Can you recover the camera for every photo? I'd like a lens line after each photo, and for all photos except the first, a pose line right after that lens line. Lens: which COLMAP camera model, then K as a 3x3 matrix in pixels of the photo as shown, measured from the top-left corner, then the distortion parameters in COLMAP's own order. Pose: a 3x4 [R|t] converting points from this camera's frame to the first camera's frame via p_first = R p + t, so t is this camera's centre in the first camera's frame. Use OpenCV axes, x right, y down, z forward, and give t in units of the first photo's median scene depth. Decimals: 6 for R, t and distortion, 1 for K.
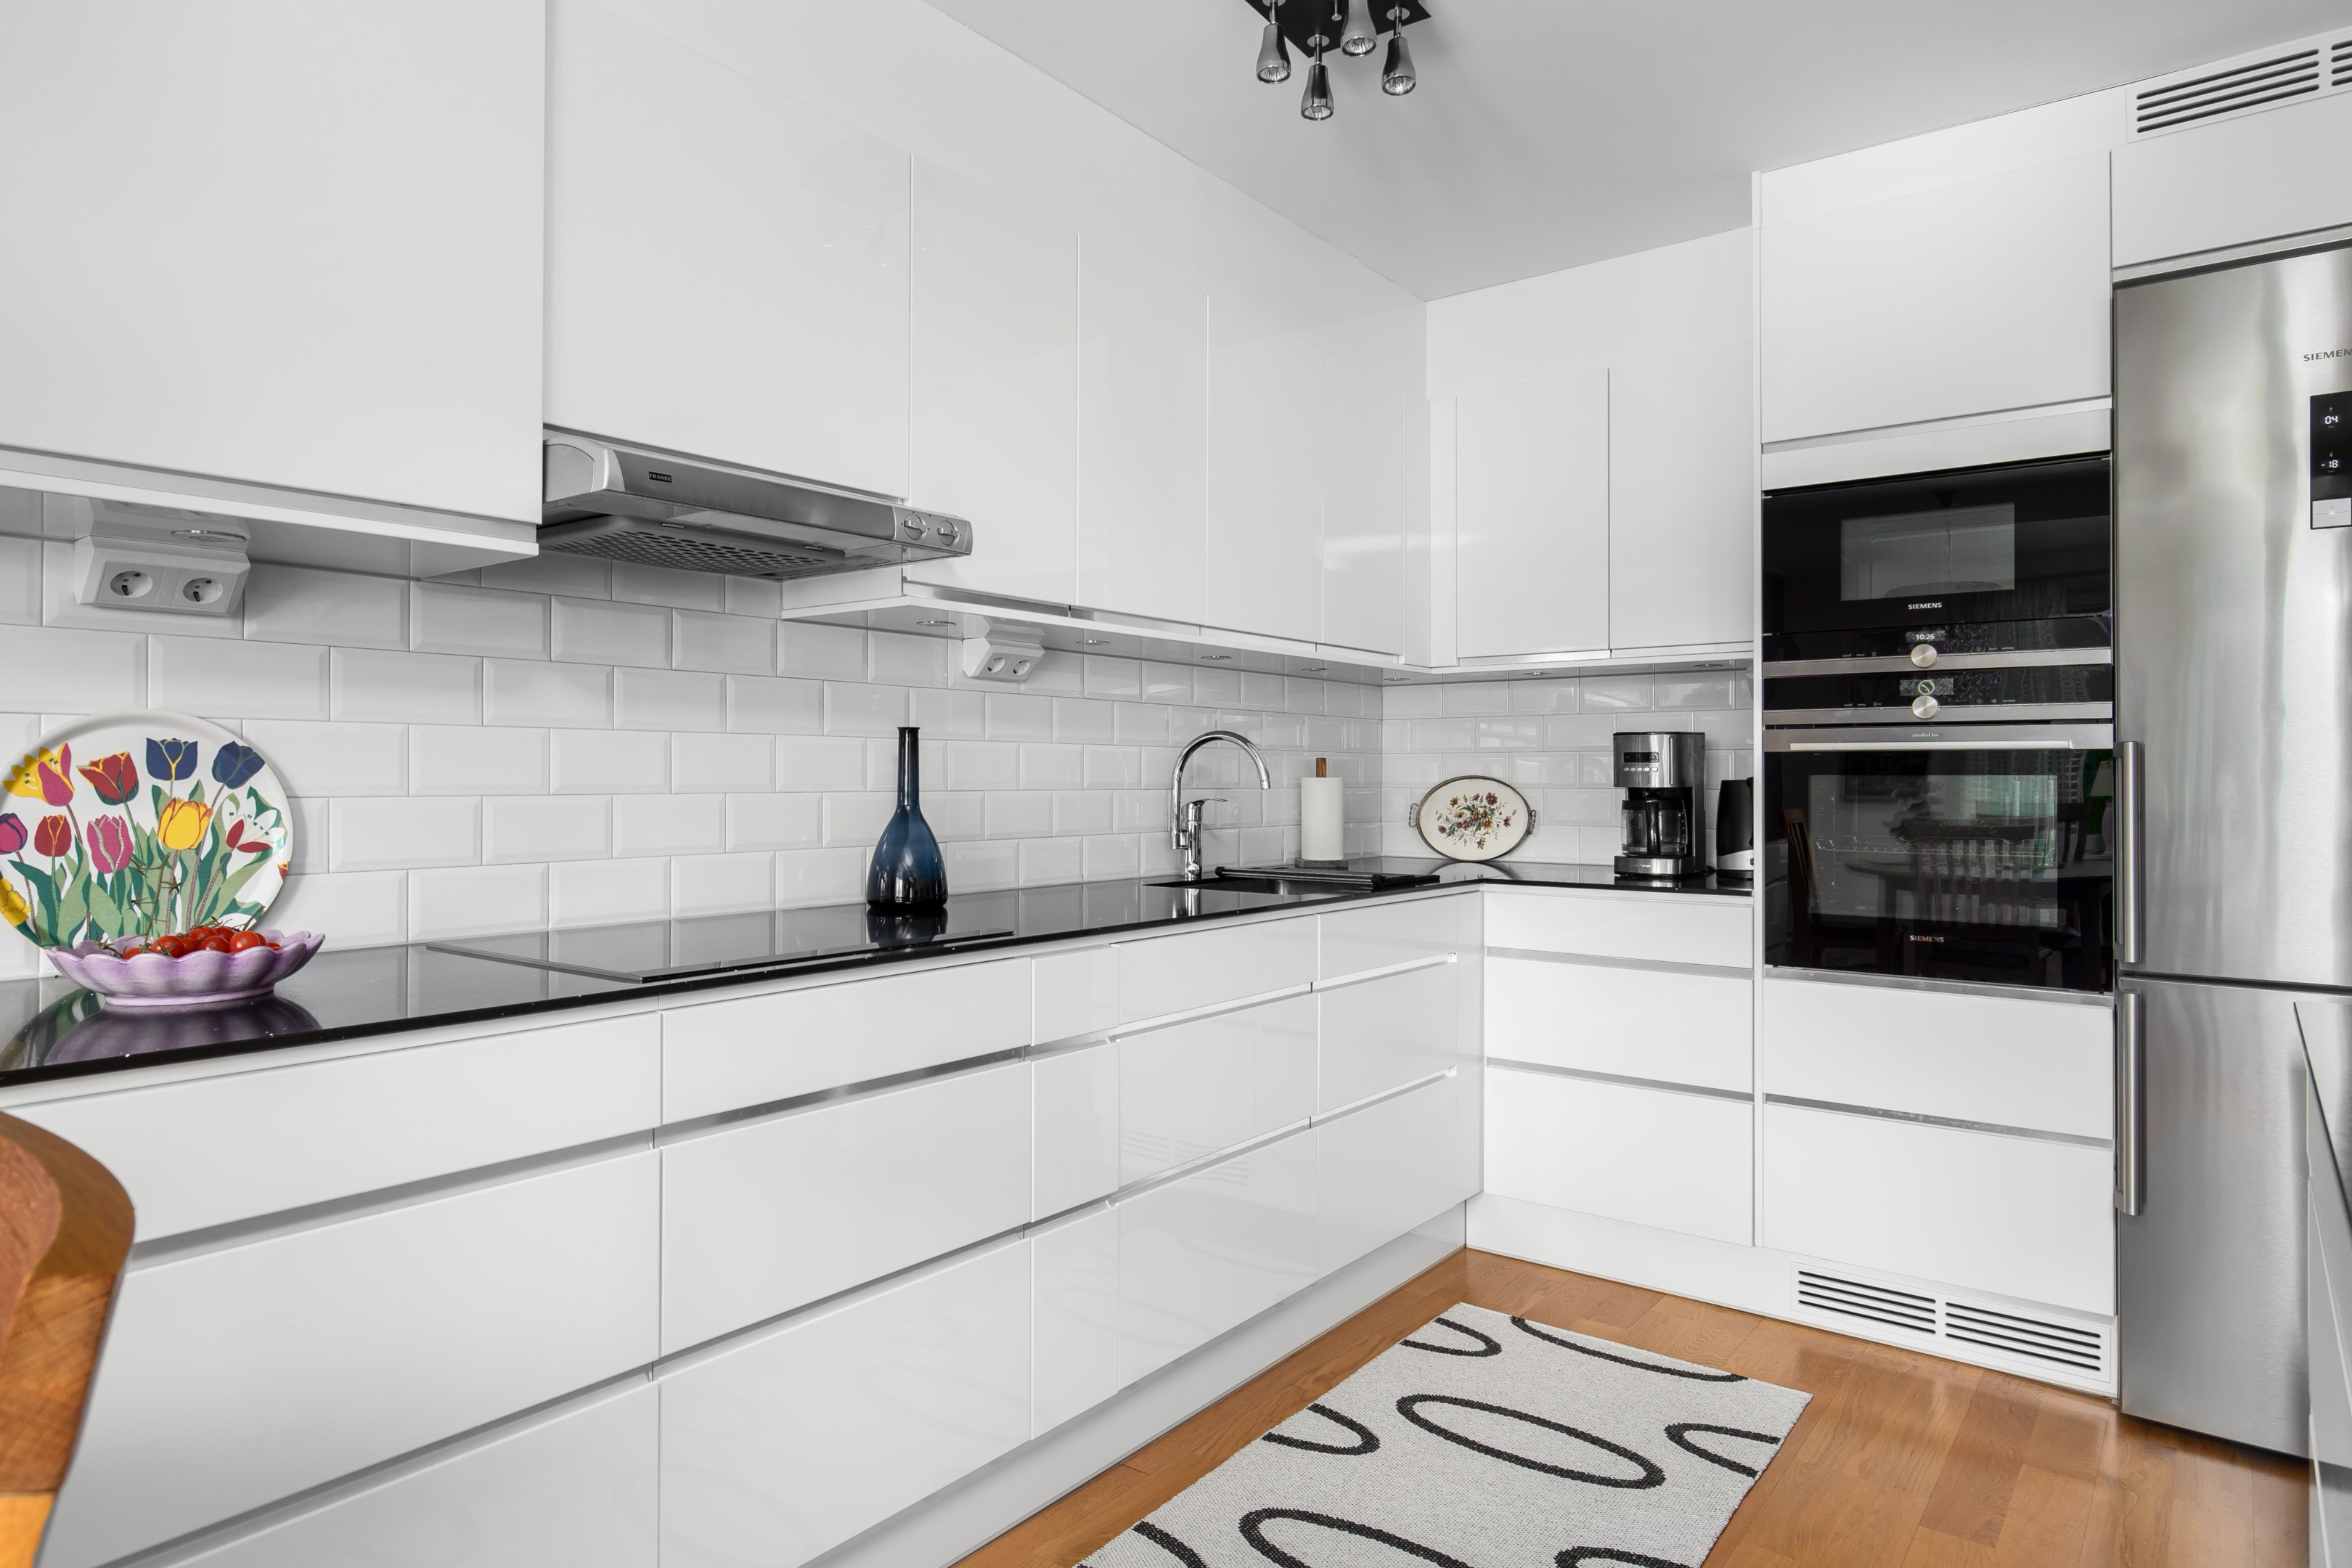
lens RADIAL K [[1386.4, 0, 1170.4], [0, 1386.4, 765.5], [0, 0, 1]] dist [0.001191, 0.000267]
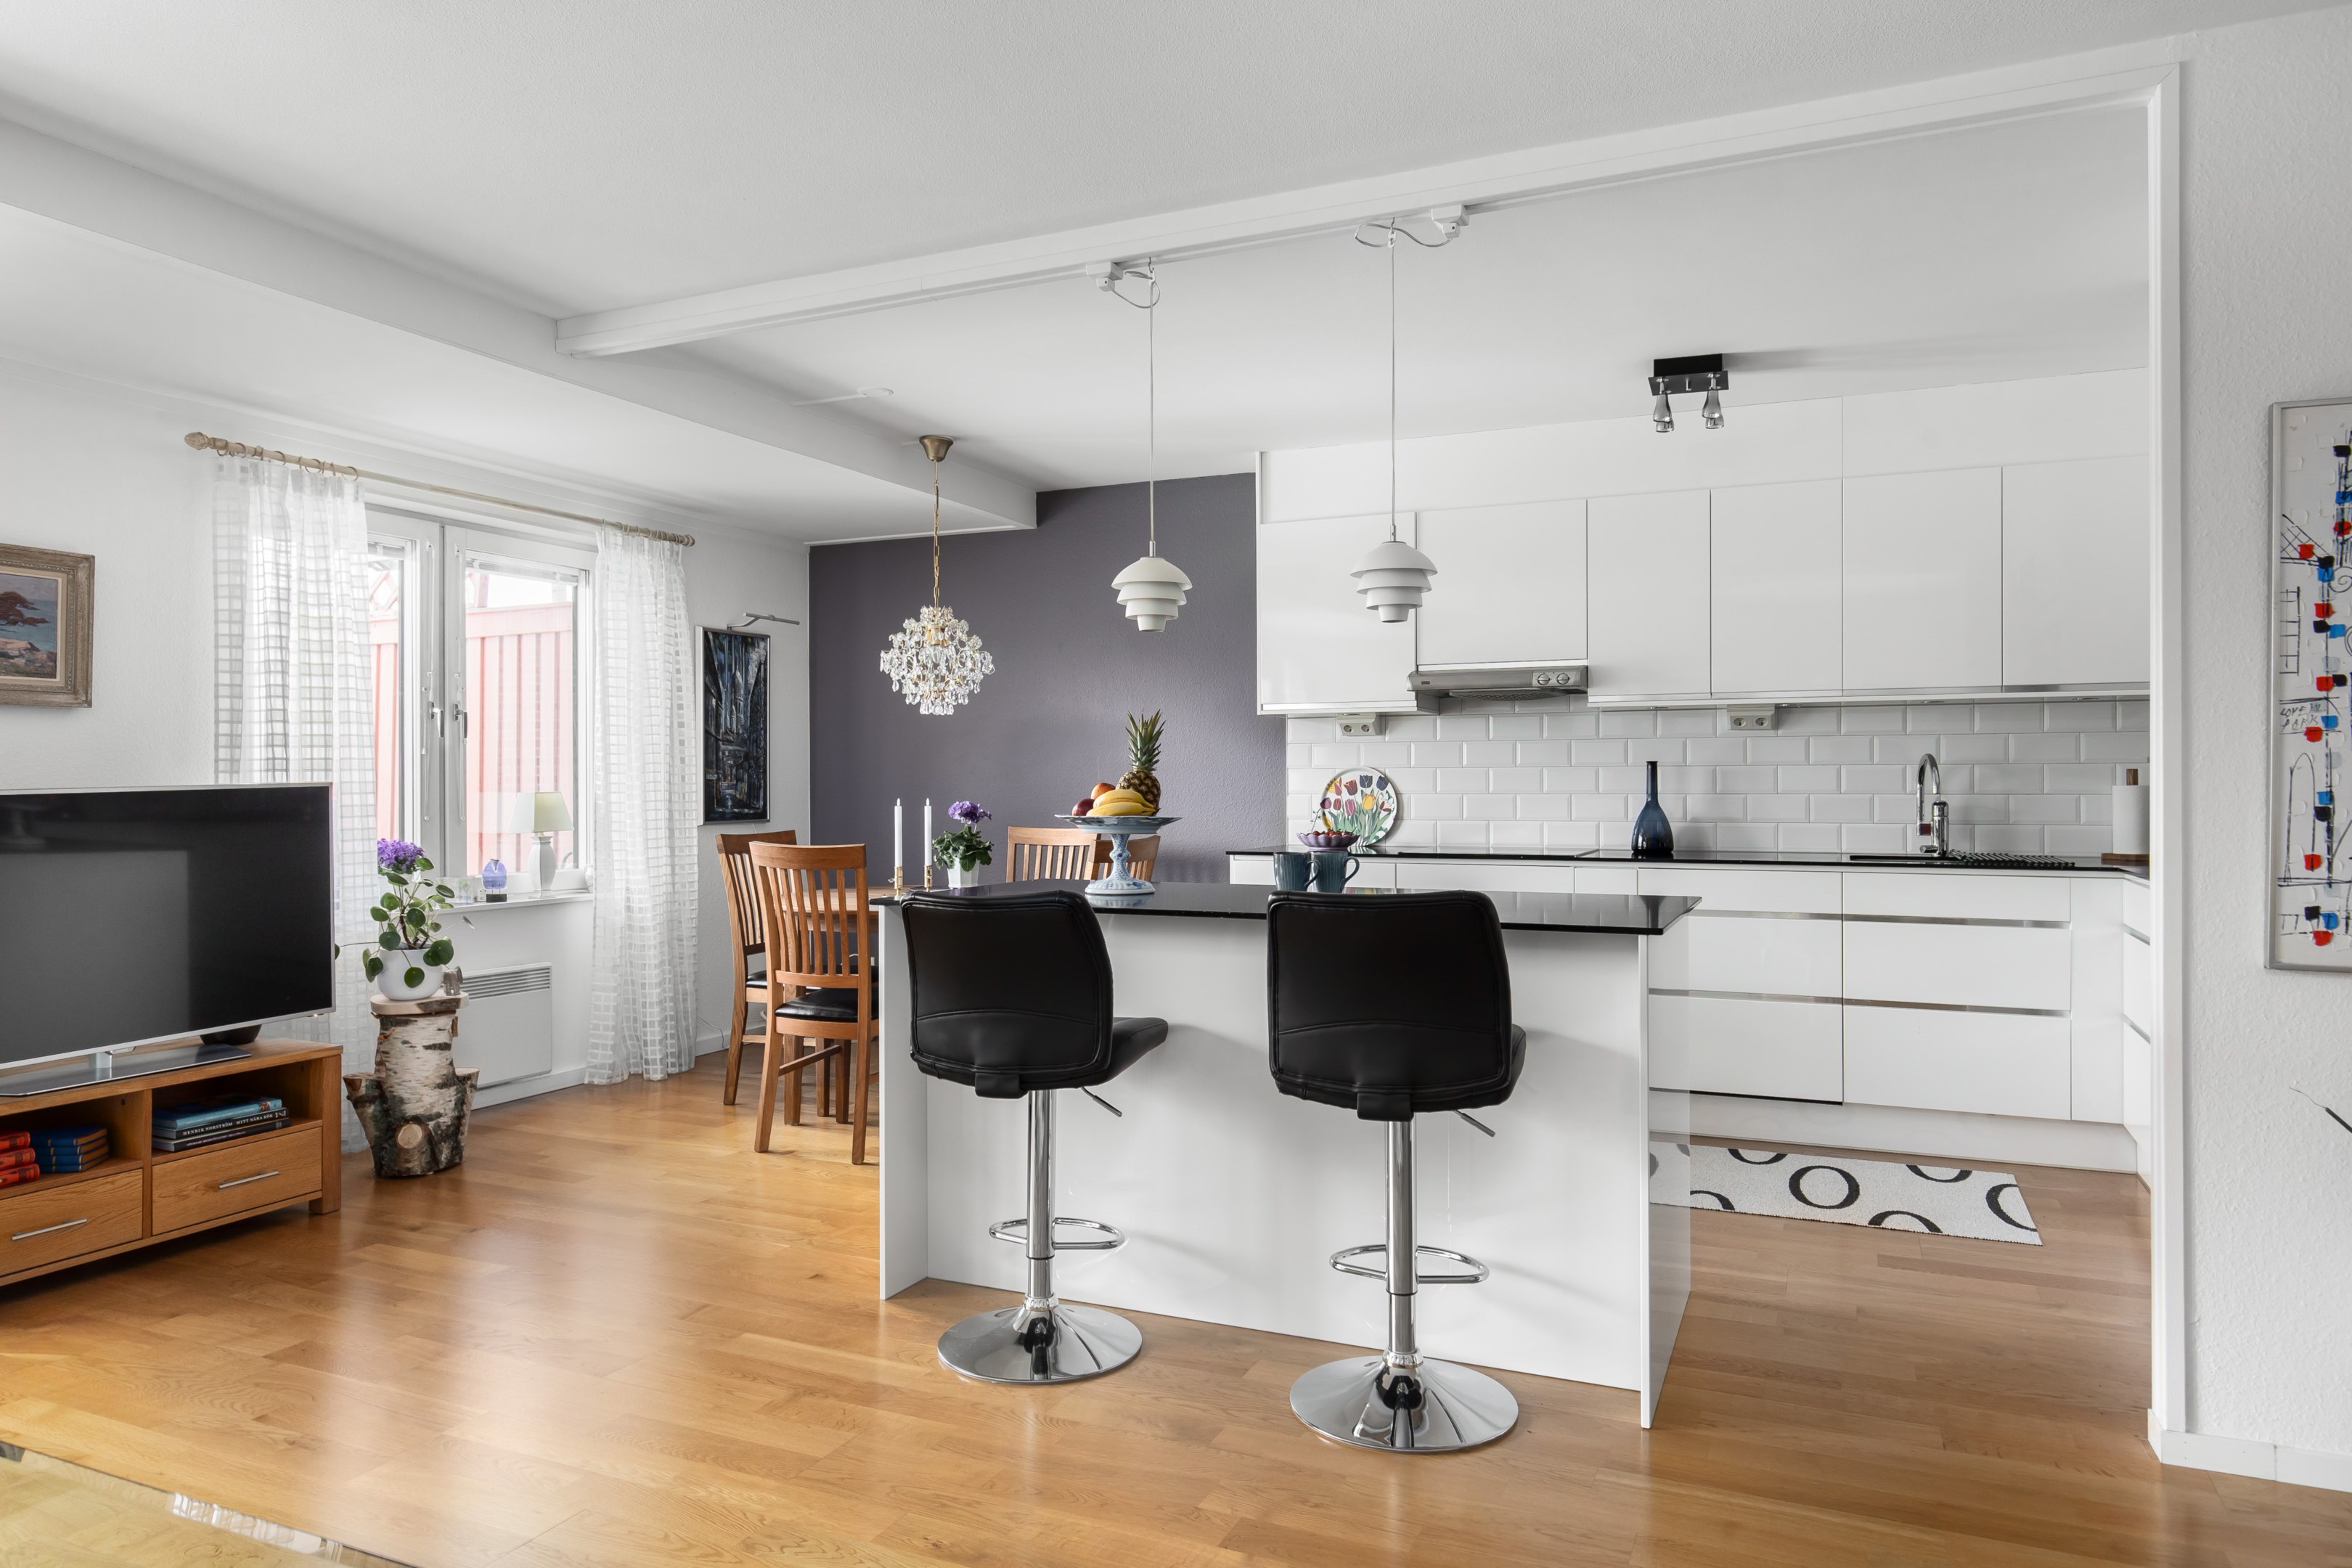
lens RADIAL K [[1487.8, 0, 1168.9], [0, 1487.8, 780.0], [0, 0, 1]] dist [0.002169, 0.000447]
pose [[0.224720, -0.007044, -0.974398, 2.444478], [0.010095, 0.999937, -0.004900, 0.004235], [0.974371, -0.008735, 0.224777, -0.205735]]
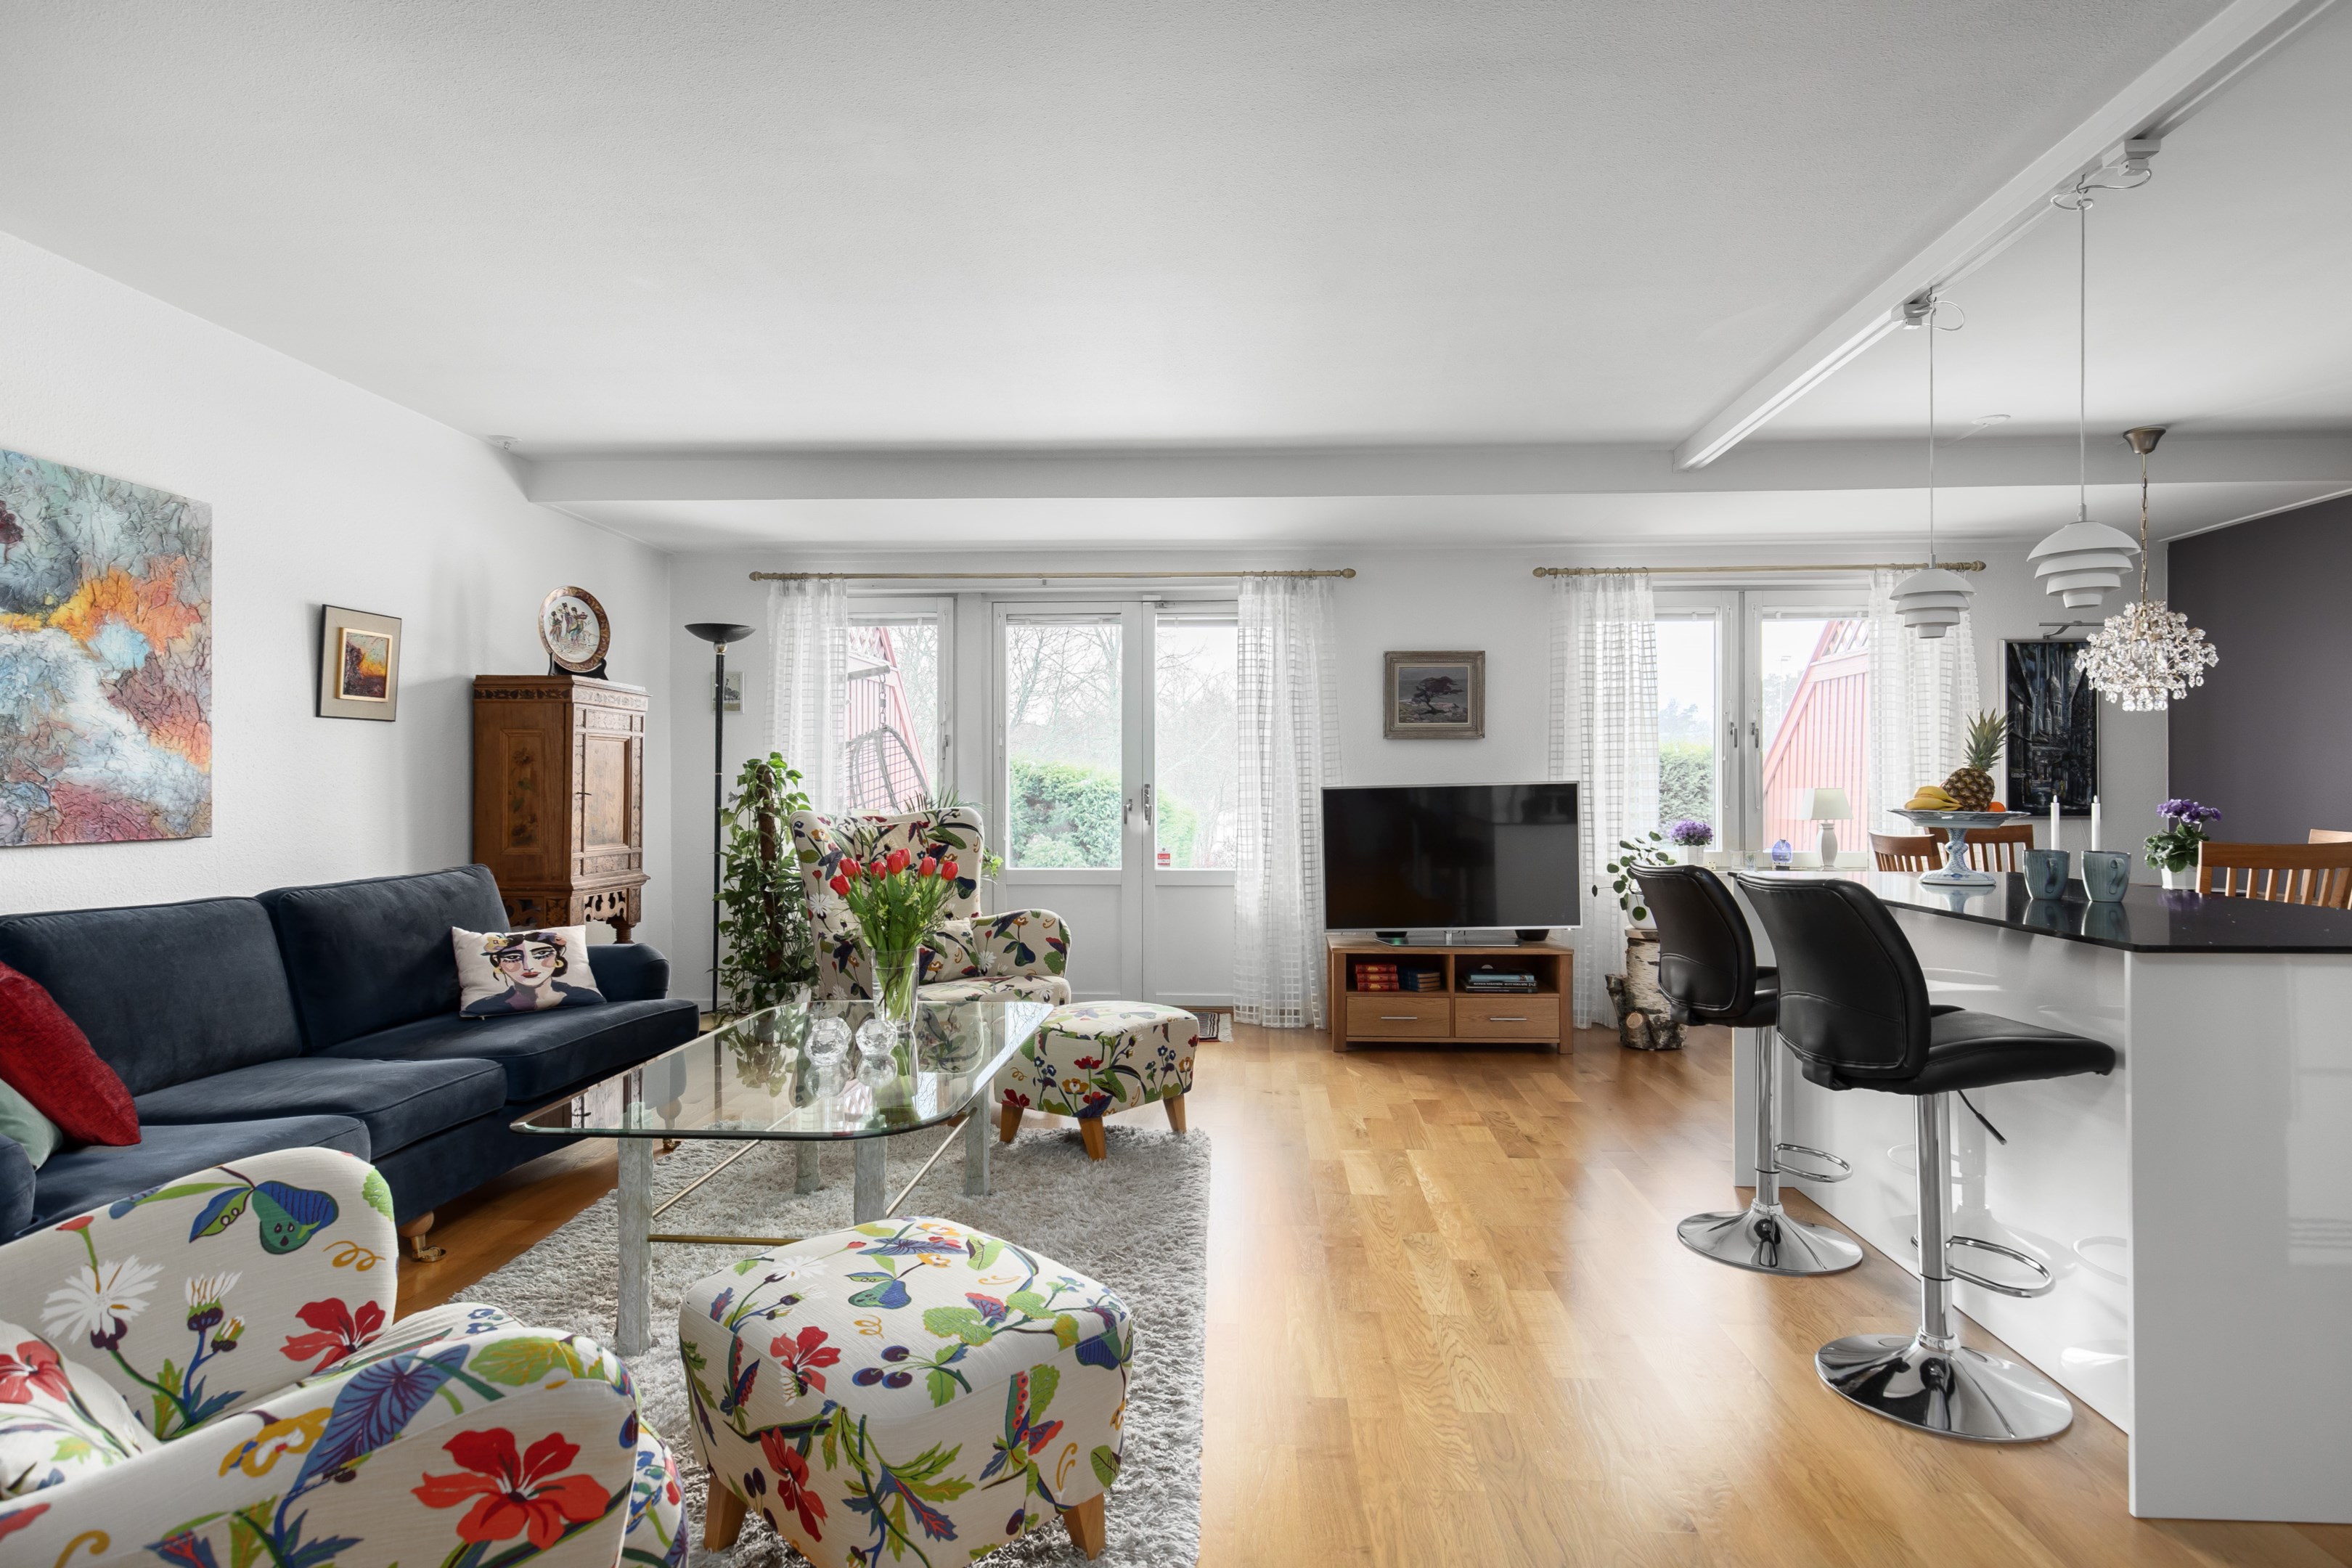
lens RADIAL K [[1273.4, 0, 1176.0], [0, 1273.4, 784.0], [0, 0, 1]] dist [0.001817, 0.000209]
pose [[-0.828669, -0.003542, -0.559727, 2.428660], [0.001662, 0.999960, -0.008789, 0.016496], [0.559736, -0.008213, -0.828630, 1.082145]]
